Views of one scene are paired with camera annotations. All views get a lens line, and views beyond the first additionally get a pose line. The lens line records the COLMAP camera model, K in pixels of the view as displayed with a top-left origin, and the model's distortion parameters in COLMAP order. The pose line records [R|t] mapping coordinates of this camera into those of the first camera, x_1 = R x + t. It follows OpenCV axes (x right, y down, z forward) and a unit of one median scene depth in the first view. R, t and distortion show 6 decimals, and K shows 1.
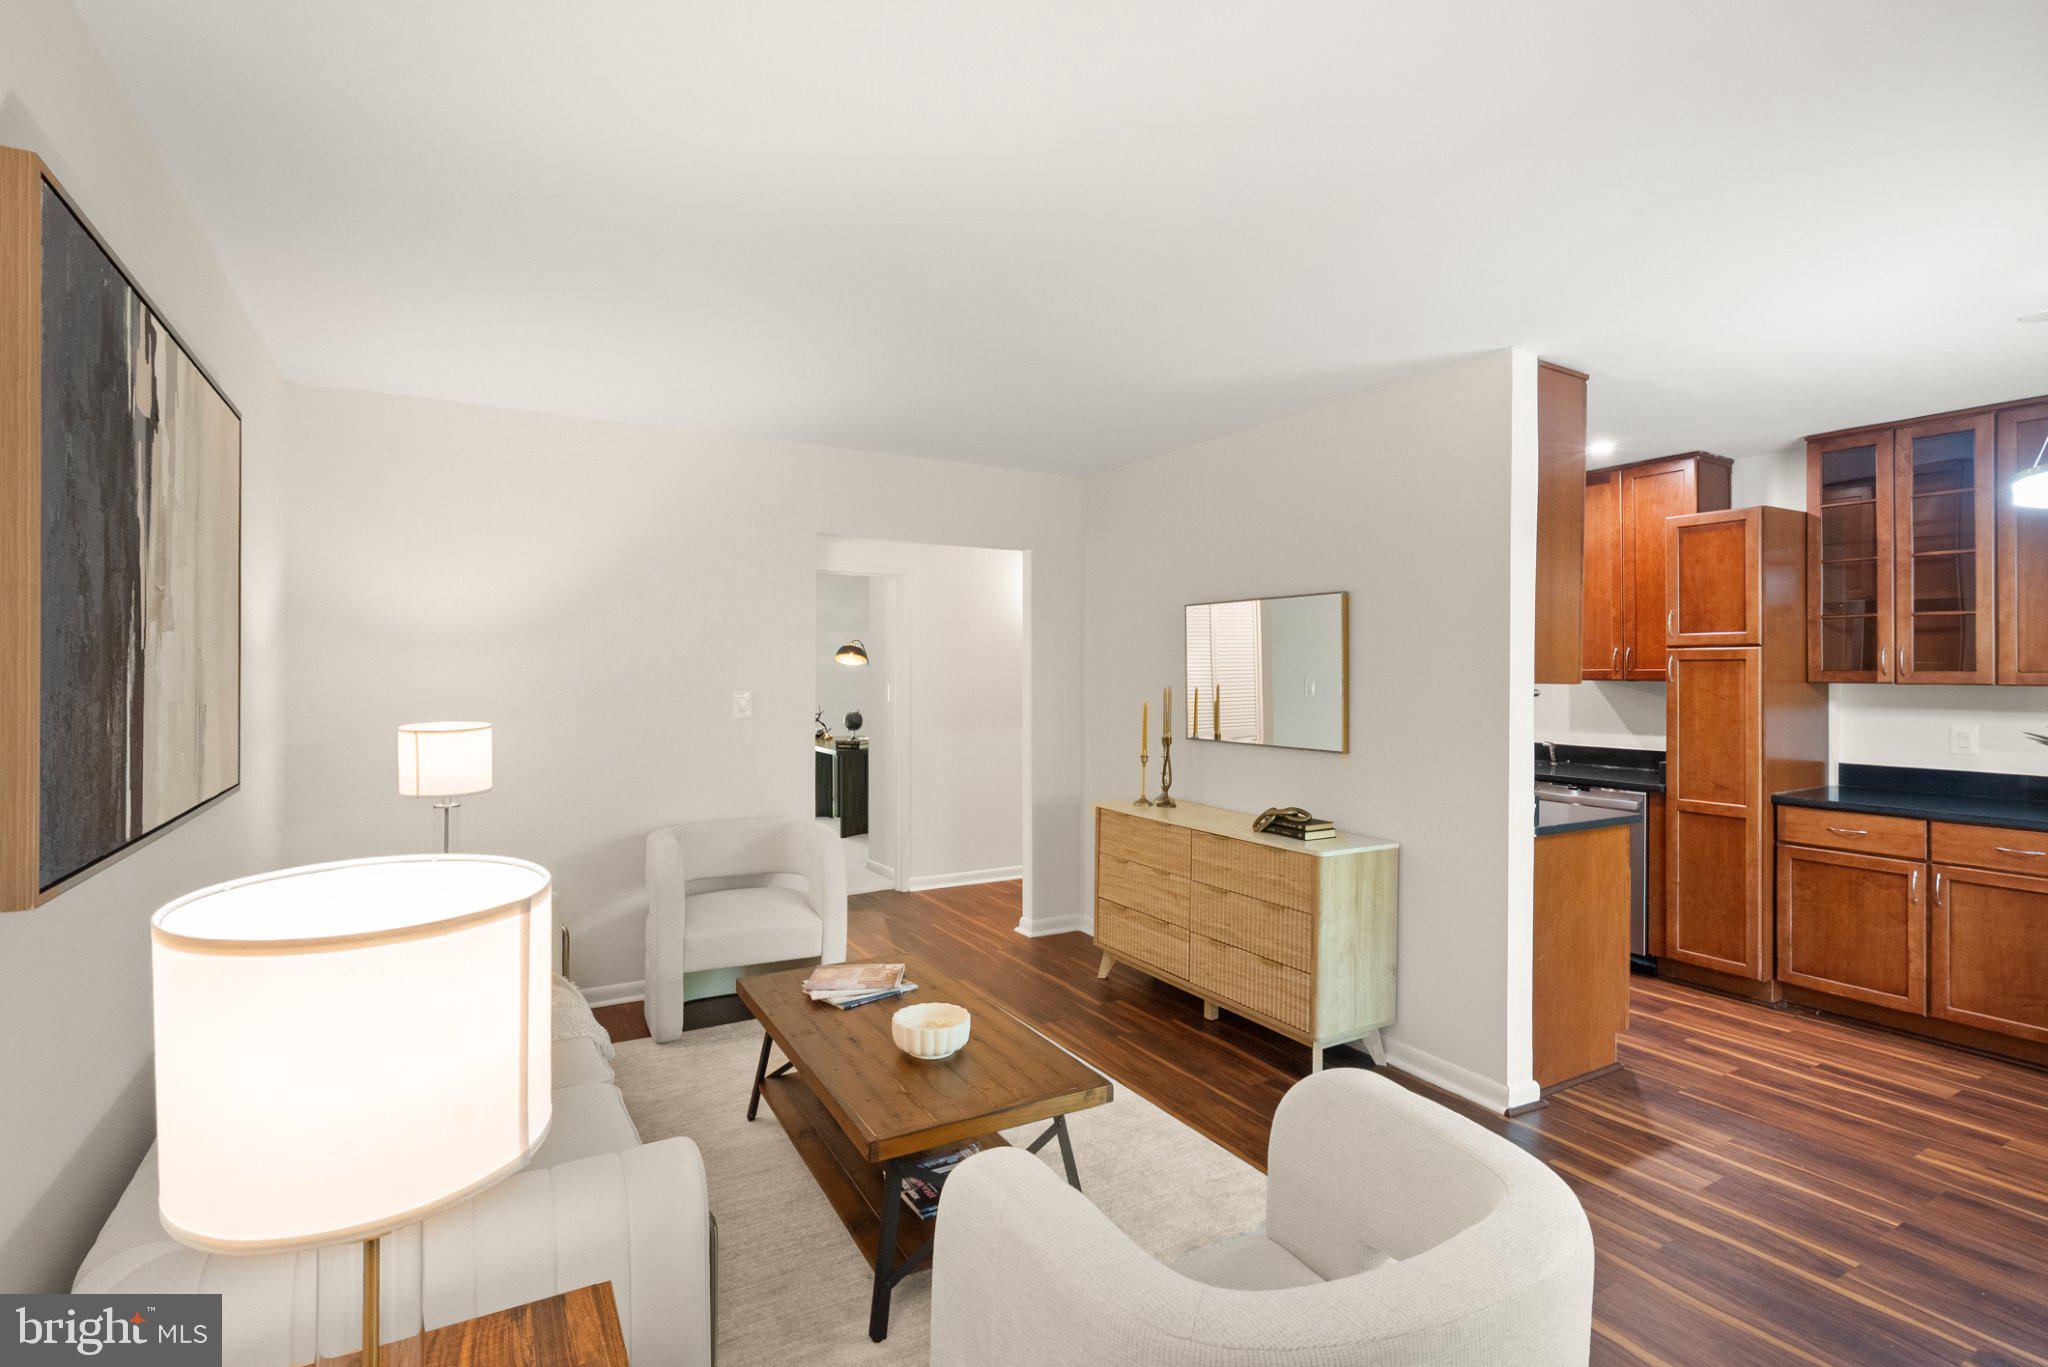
lens RADIAL K [[990.7, 0, 1020.2], [0, 990.7, 679.1], [0, 0, 1]] dist [0.001040, 0.004037]
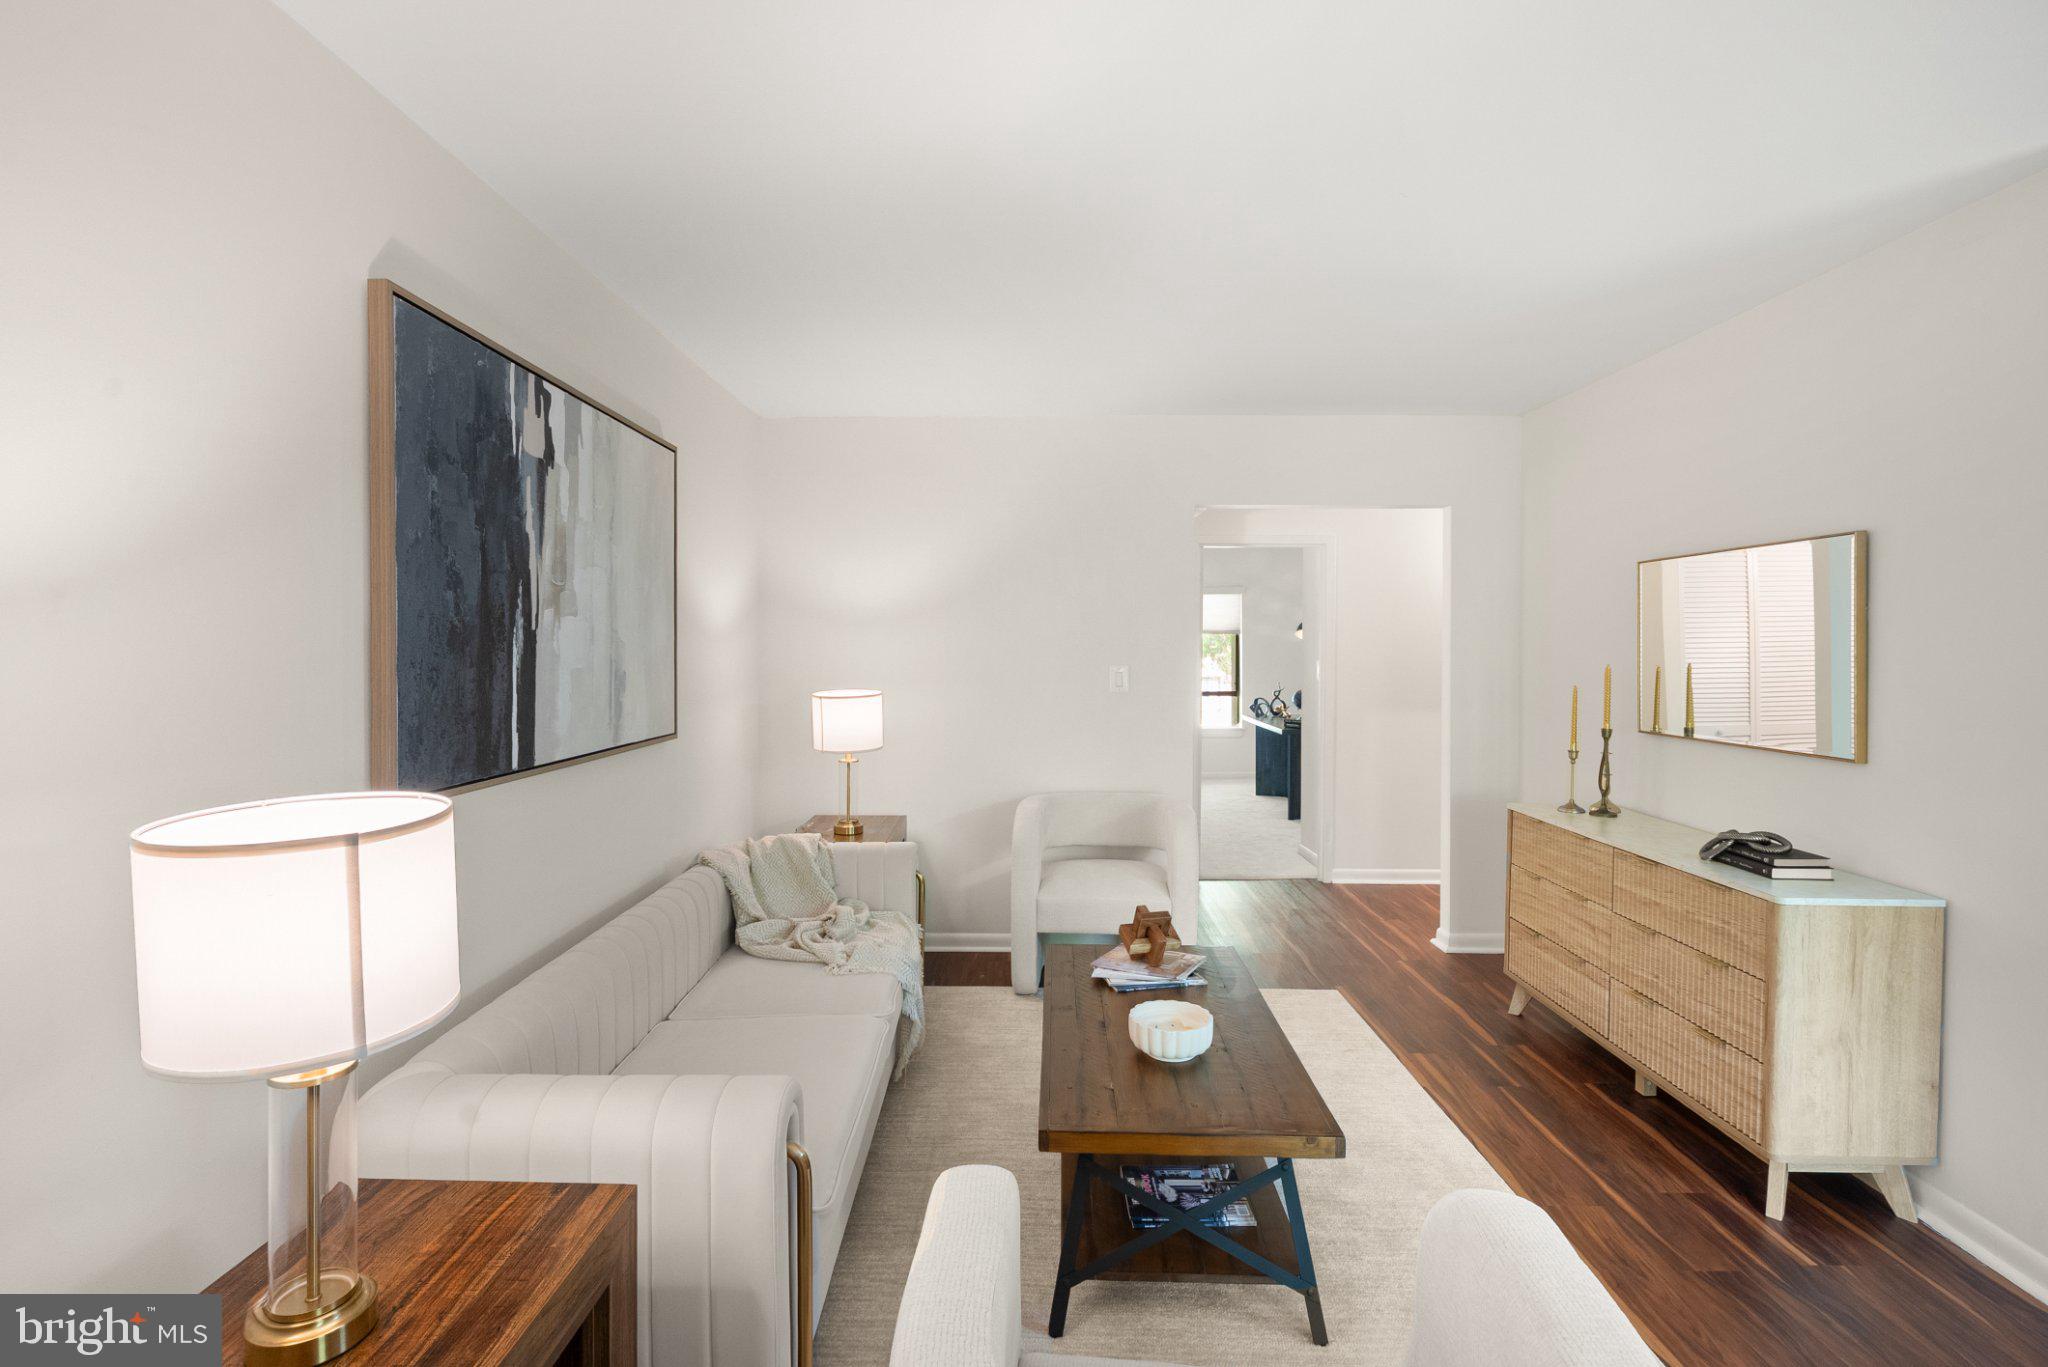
lens RADIAL K [[990.7, 0, 1005.8], [0, 990.7, 670.2], [0, 0, 1]] dist [0.001040, 0.004037]
pose [[0.852600, 0.011503, -0.522438, 0.188175], [-0.002725, 0.999842, 0.017567, -0.000272], [0.522558, -0.013554, 0.852496, 0.093843]]
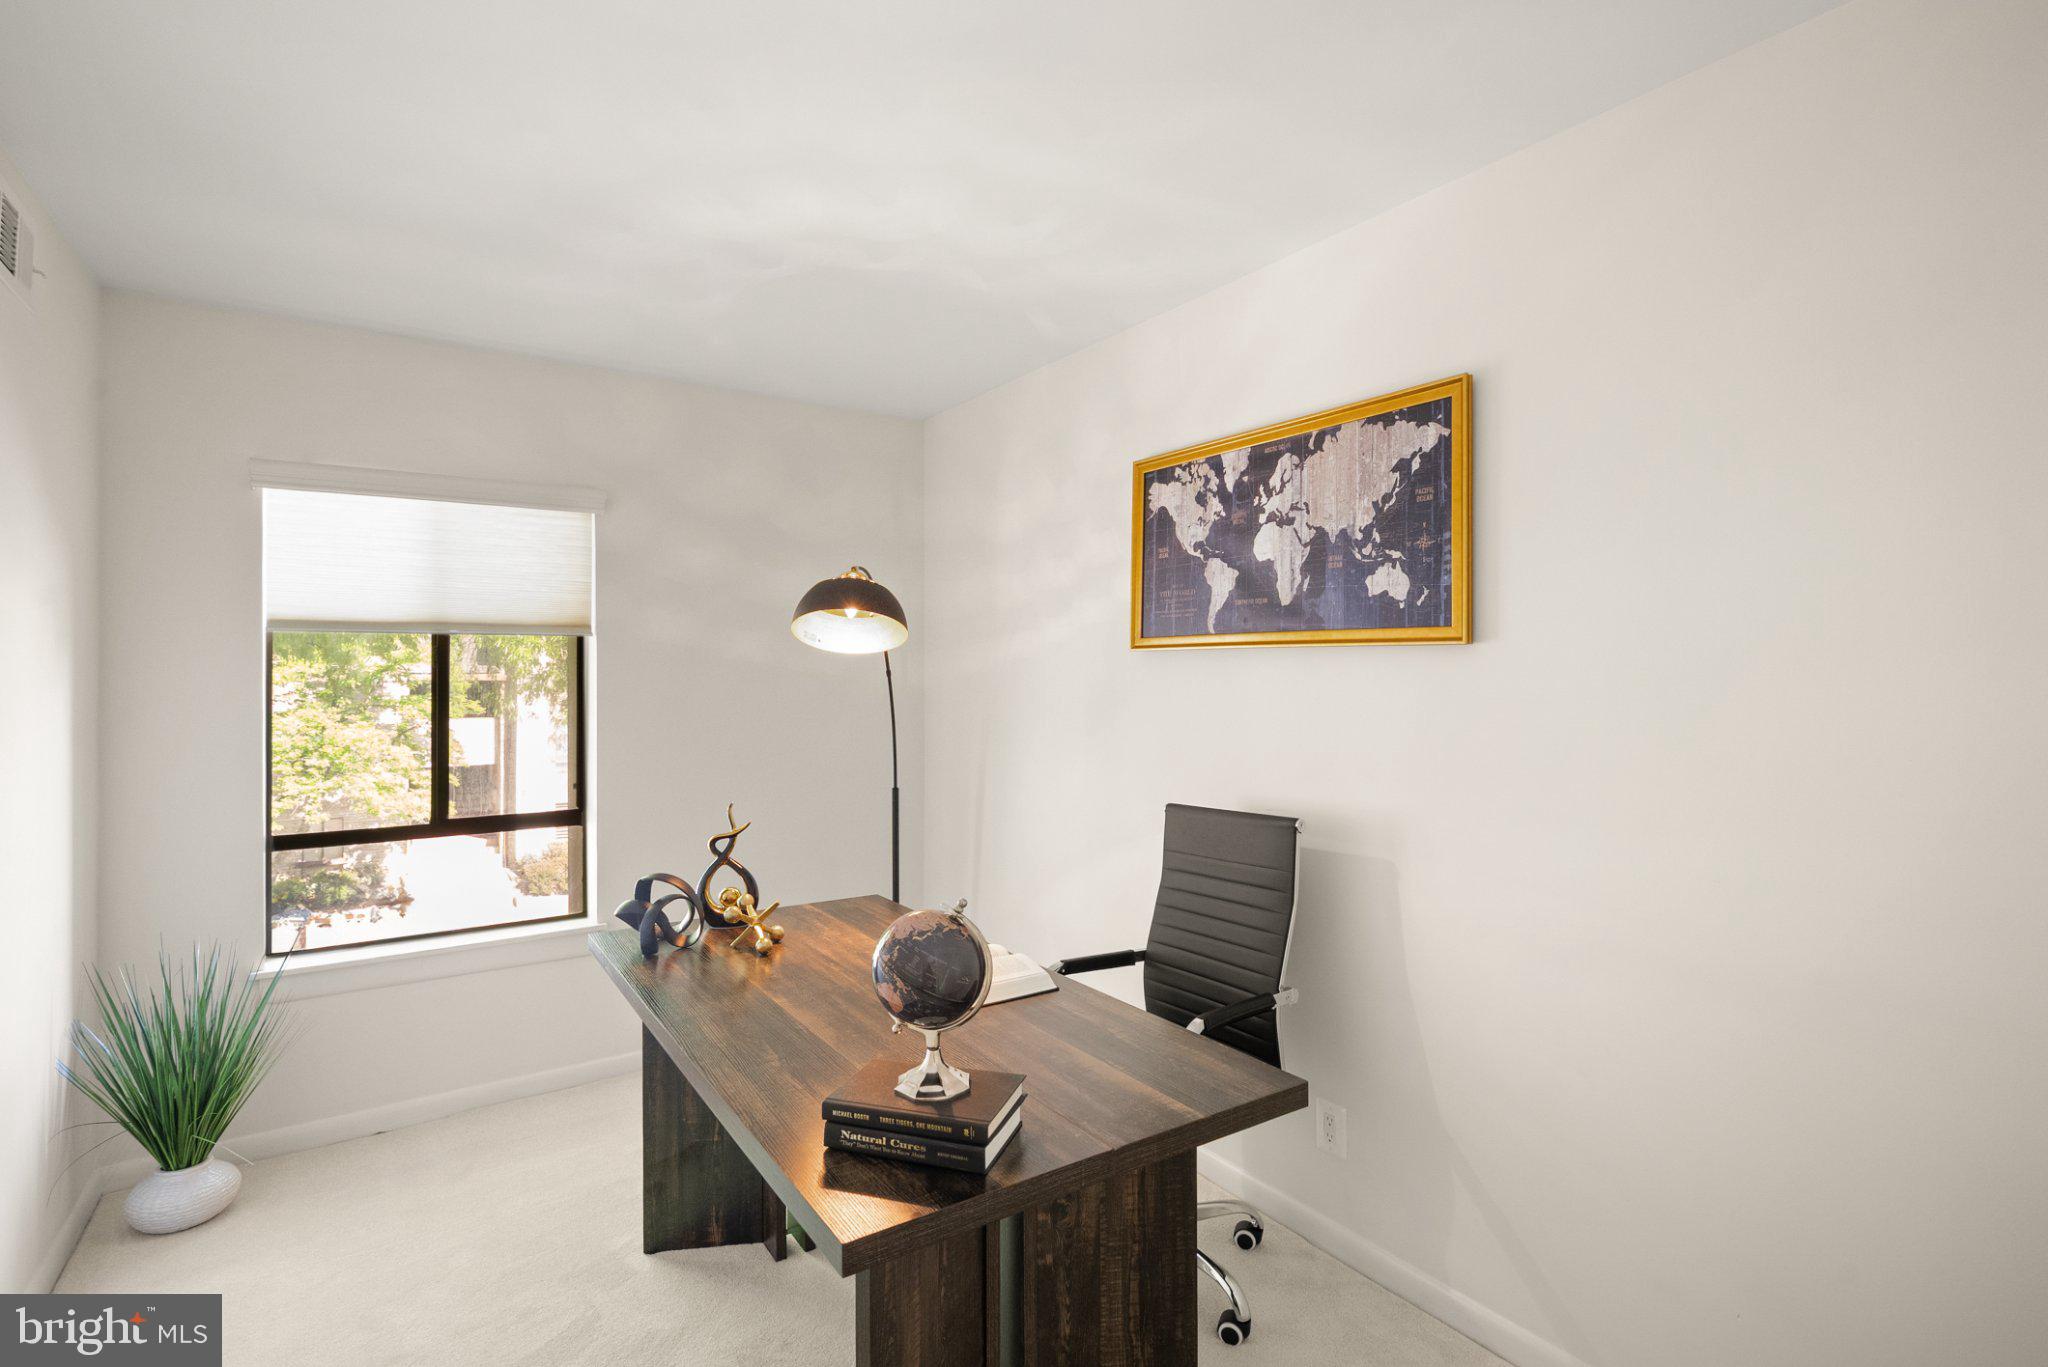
lens RADIAL K [[990.7, 0, 1028.7], [0, 990.7, 669.0], [0, 0, 1]] dist [0.001040, 0.004037]
pose [[0.997472, -0.003553, 0.070977, -0.371540], [0.004700, 0.999861, -0.016003, -0.008280], [-0.070910, 0.016296, 0.997350, 1.885444]]
